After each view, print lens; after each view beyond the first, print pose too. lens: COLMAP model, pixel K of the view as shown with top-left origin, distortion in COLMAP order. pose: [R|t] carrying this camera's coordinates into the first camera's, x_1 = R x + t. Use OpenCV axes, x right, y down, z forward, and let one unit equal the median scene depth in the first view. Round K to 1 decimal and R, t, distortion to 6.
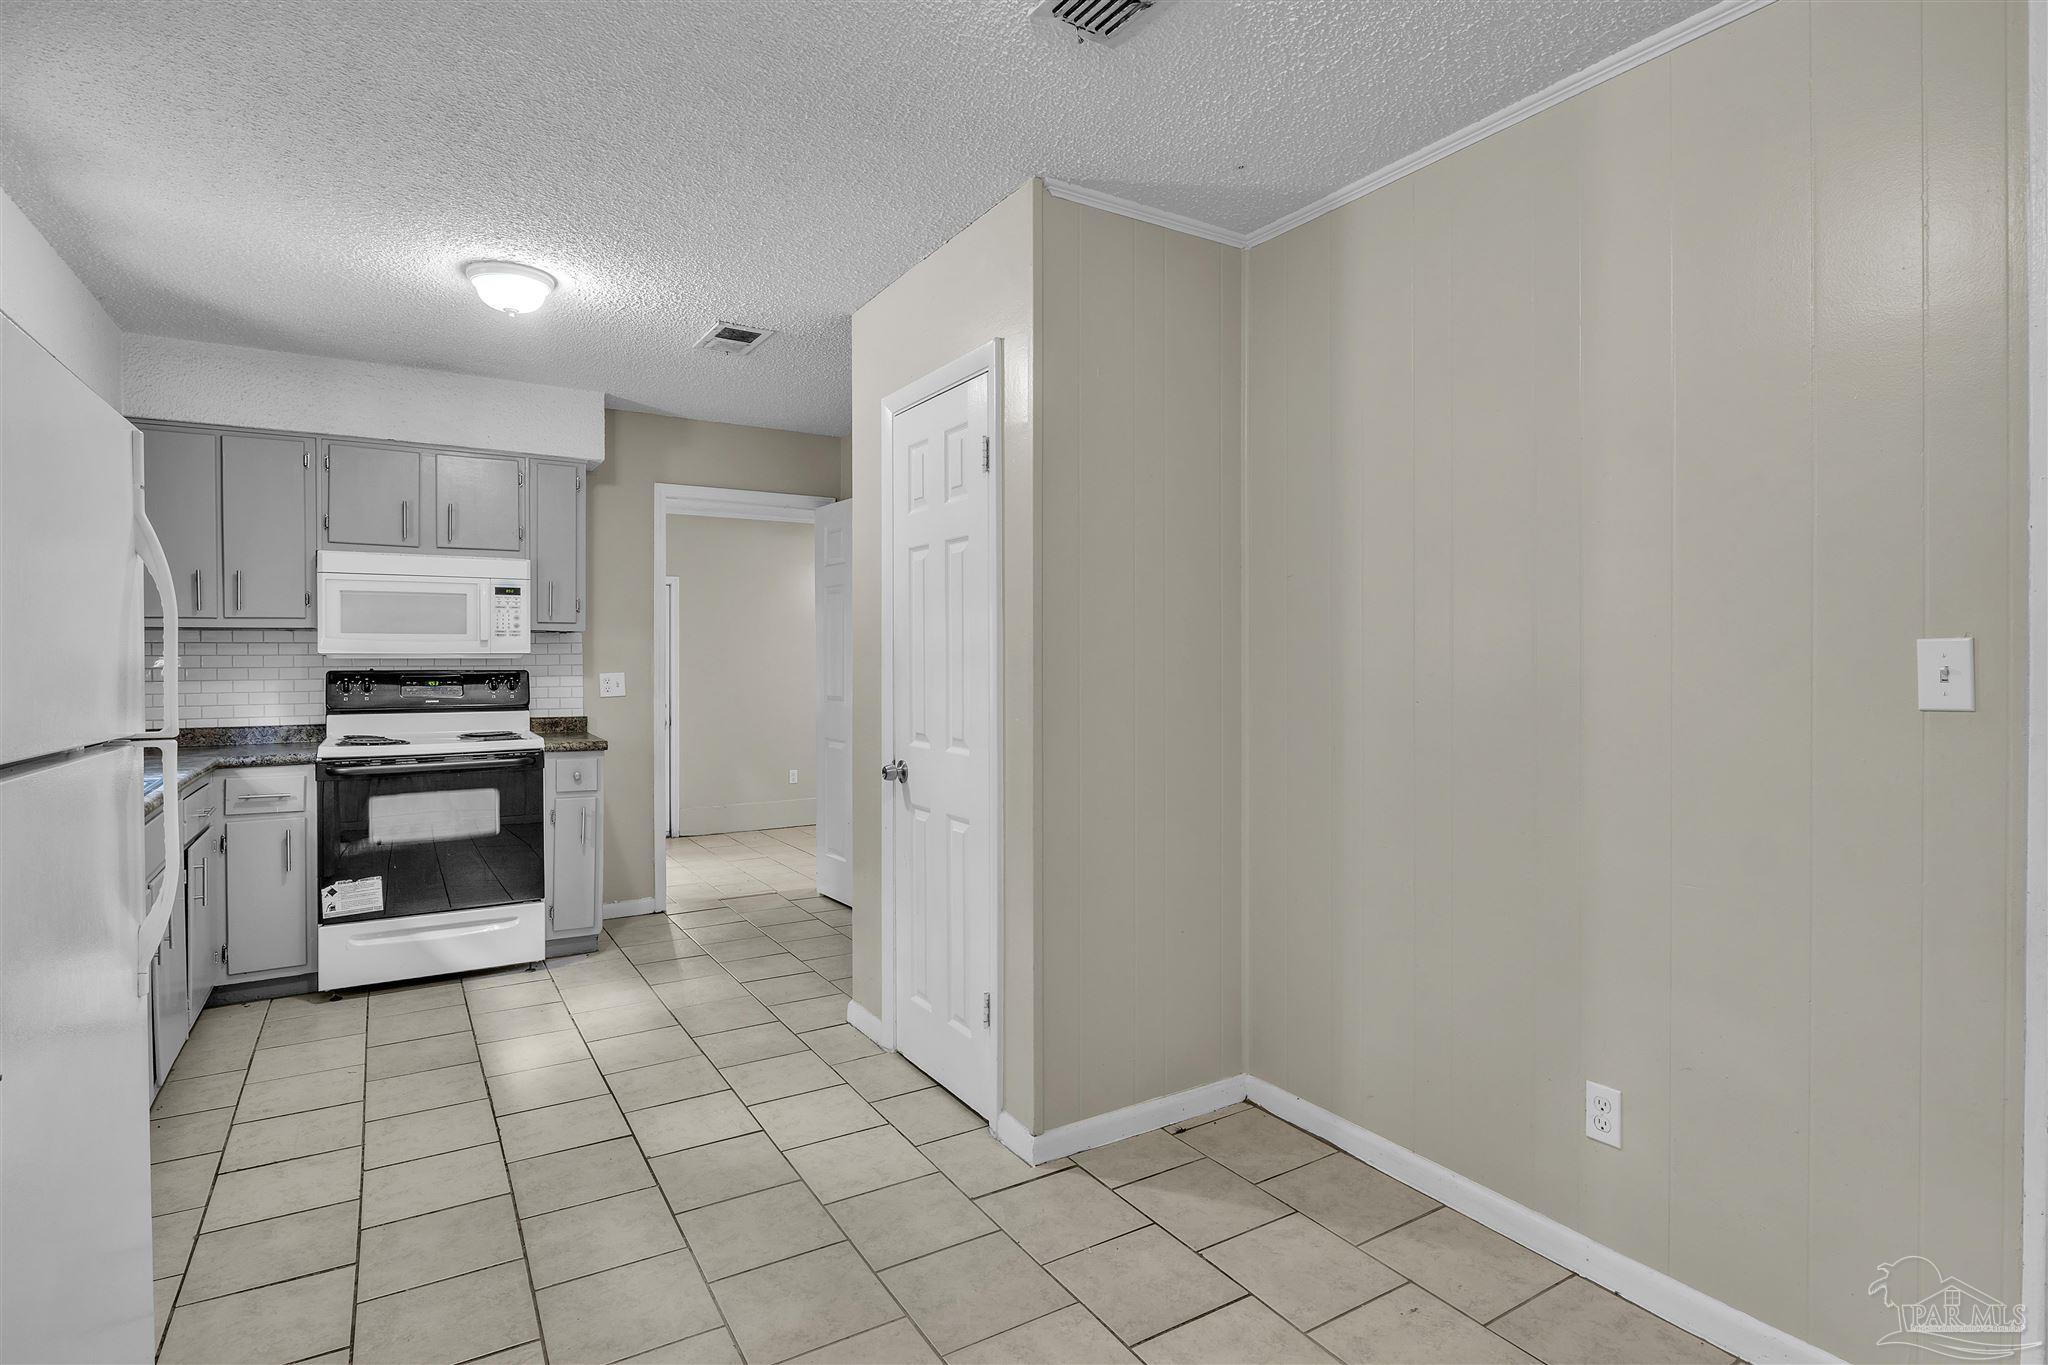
lens RADIAL K [[1027.6, 0, 1024.0], [0, 1027.6, 682.5], [0, 0, 1]] dist [0.000063, -0.000013]
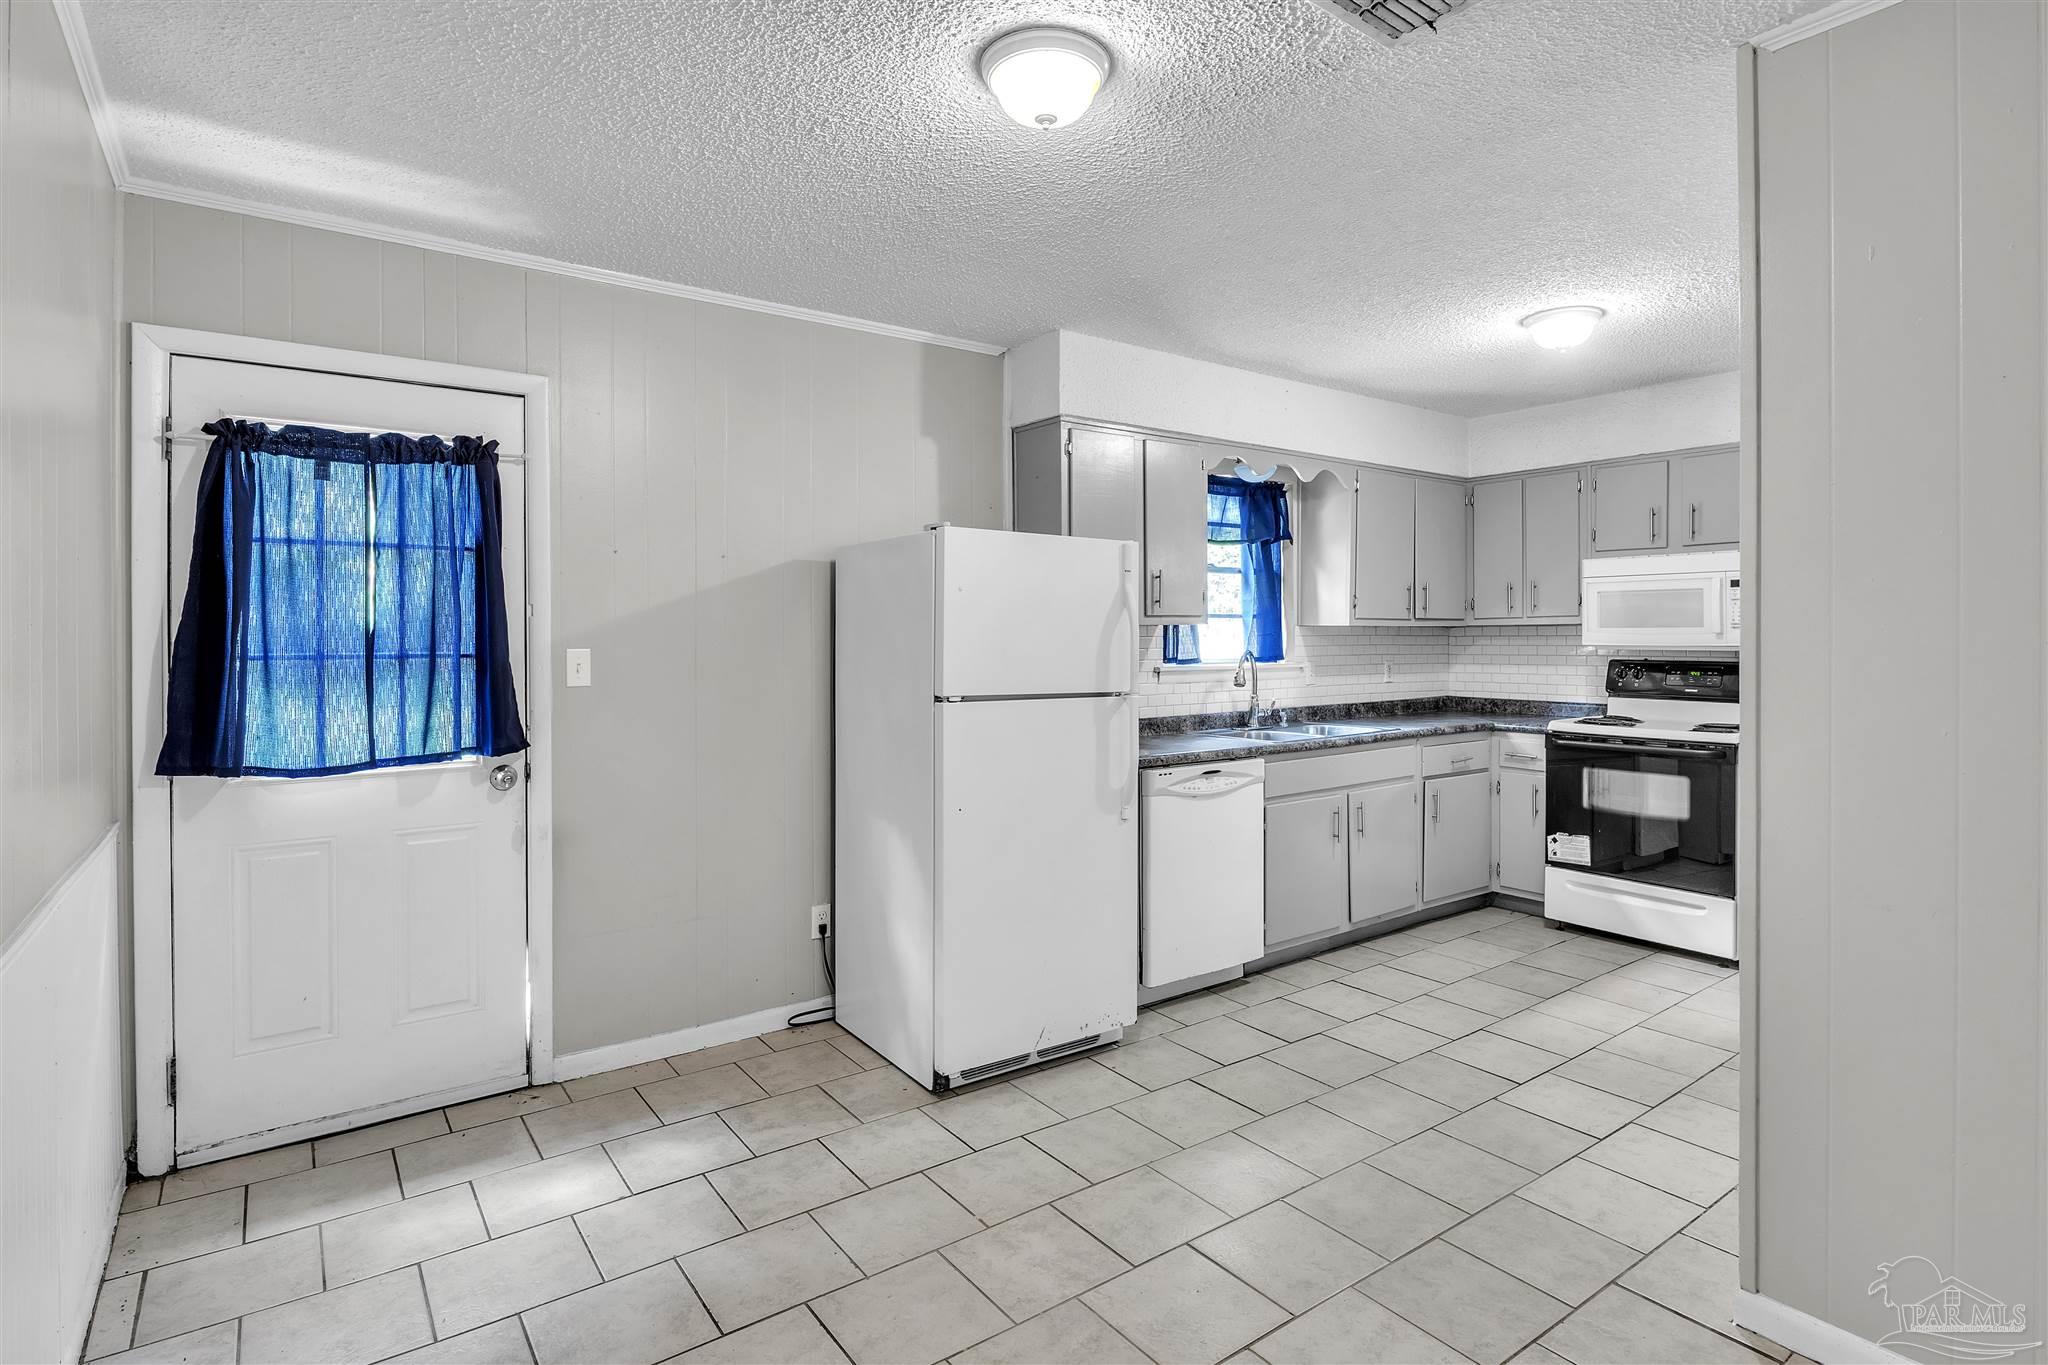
lens RADIAL K [[1039.7, 0, 1025.6], [0, 1039.7, 642.5], [0, 0, 1]] dist [-0.000593, -0.000057]
pose [[0.073071, 0.005981, -0.997309, 0.507606], [-0.025752, 0.999660, 0.004109, -0.020296], [0.996994, 0.025382, 0.073200, 0.271349]]
